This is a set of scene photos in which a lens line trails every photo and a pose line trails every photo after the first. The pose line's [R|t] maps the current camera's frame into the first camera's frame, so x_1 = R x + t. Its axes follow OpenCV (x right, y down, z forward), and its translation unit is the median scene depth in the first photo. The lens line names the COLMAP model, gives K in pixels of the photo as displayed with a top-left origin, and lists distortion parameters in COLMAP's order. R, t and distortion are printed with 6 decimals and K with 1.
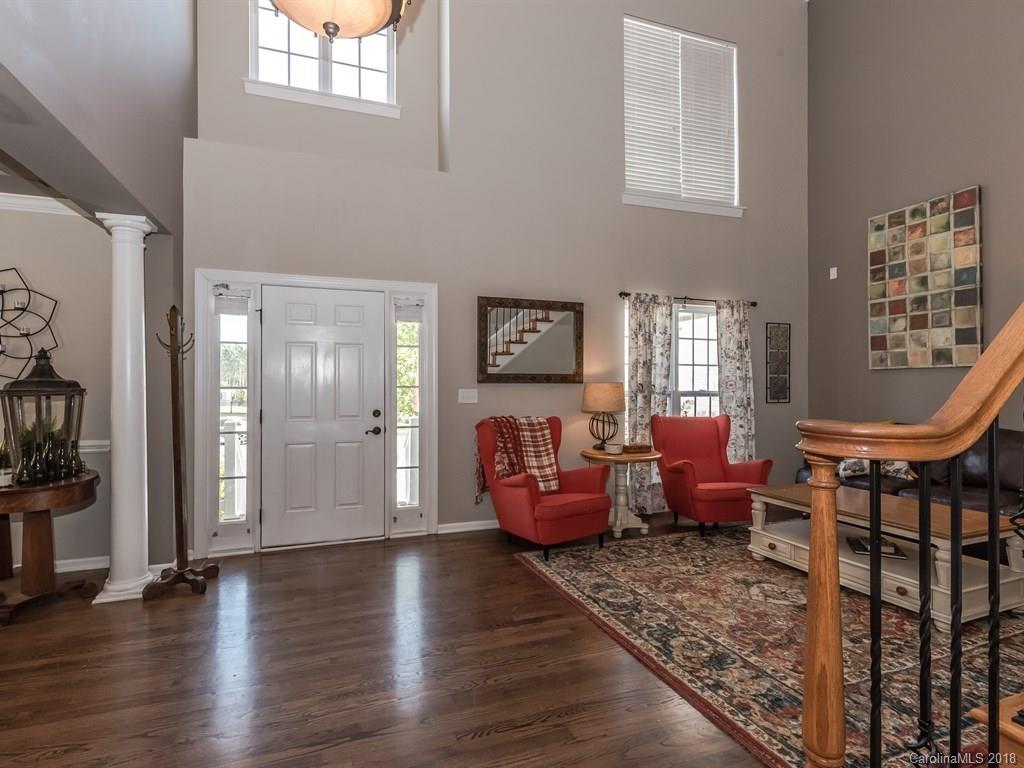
lens RADIAL K [[500.6, 0, 512.0], [0, 500.6, 384.0], [0, 0, 1]] dist [-0.014825, -0.000395]
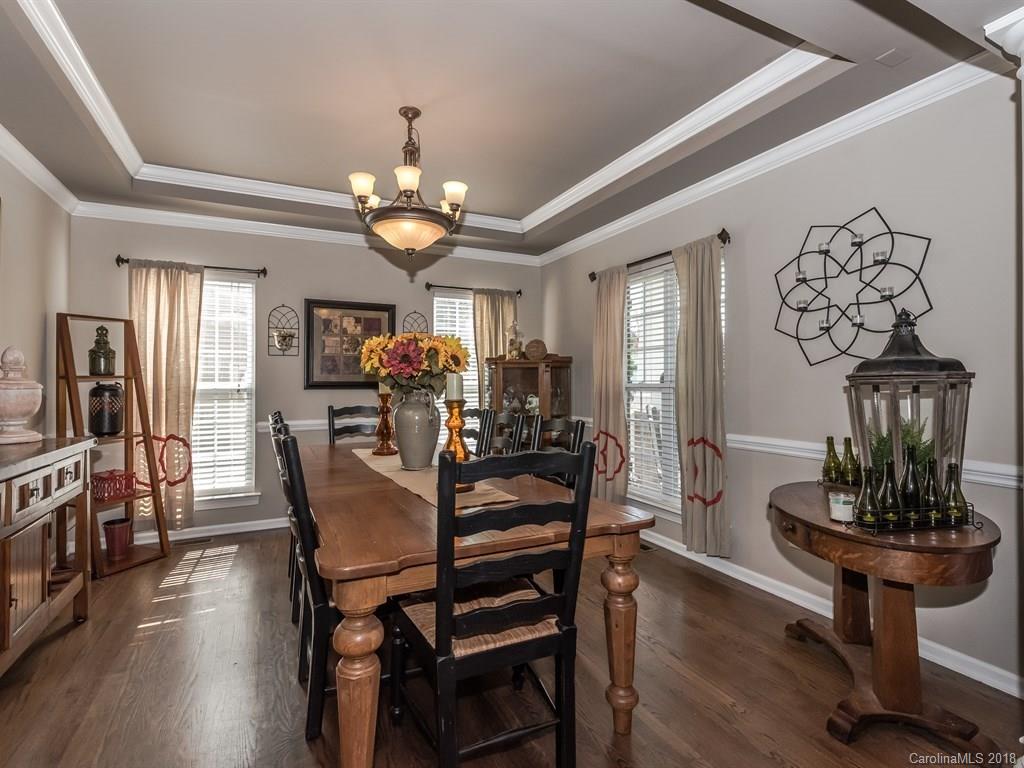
lens RADIAL K [[500.6, 0, 512.0], [0, 500.6, 384.0], [0, 0, 1]] dist [-0.014825, -0.000395]
pose [[0.101741, 0.019893, -0.994612, -0.367777], [0.010098, 0.999728, 0.021029, 0.005264], [0.994760, -0.012183, 0.101512, 0.433900]]
